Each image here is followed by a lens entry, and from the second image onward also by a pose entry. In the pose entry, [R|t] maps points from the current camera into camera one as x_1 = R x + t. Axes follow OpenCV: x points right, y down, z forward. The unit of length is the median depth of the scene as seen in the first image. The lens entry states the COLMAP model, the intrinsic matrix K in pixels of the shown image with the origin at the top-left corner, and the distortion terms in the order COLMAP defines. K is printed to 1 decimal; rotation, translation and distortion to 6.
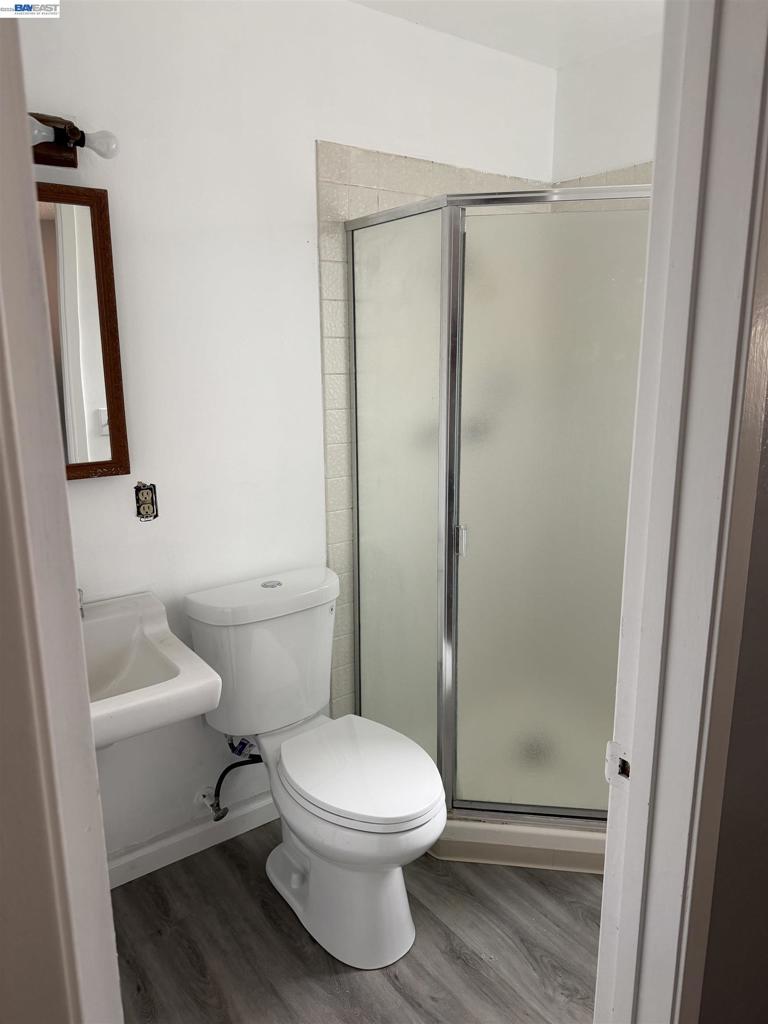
lens RADIAL K [[719.7, 0, 383.8], [0, 719.7, 508.3], [0, 0, 1]] dist [0.058312, -0.079871]
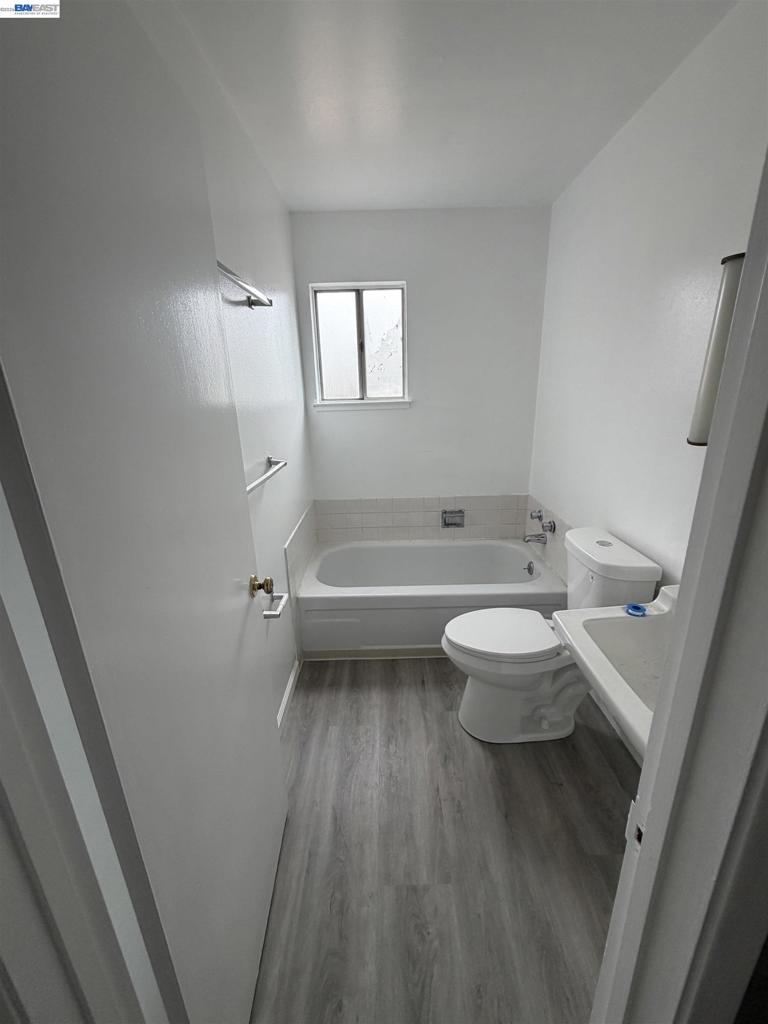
lens RADIAL K [[409.9, 0, 384.9], [0, 409.9, 509.8], [0, 0, 1]] dist [-0.001618, 0.000327]
pose [[-0.803067, -0.153387, 0.575809, 0.021766], [0.152268, 0.881399, 0.447157, -0.223233], [-0.576106, 0.446775, -0.684467, 1.058853]]
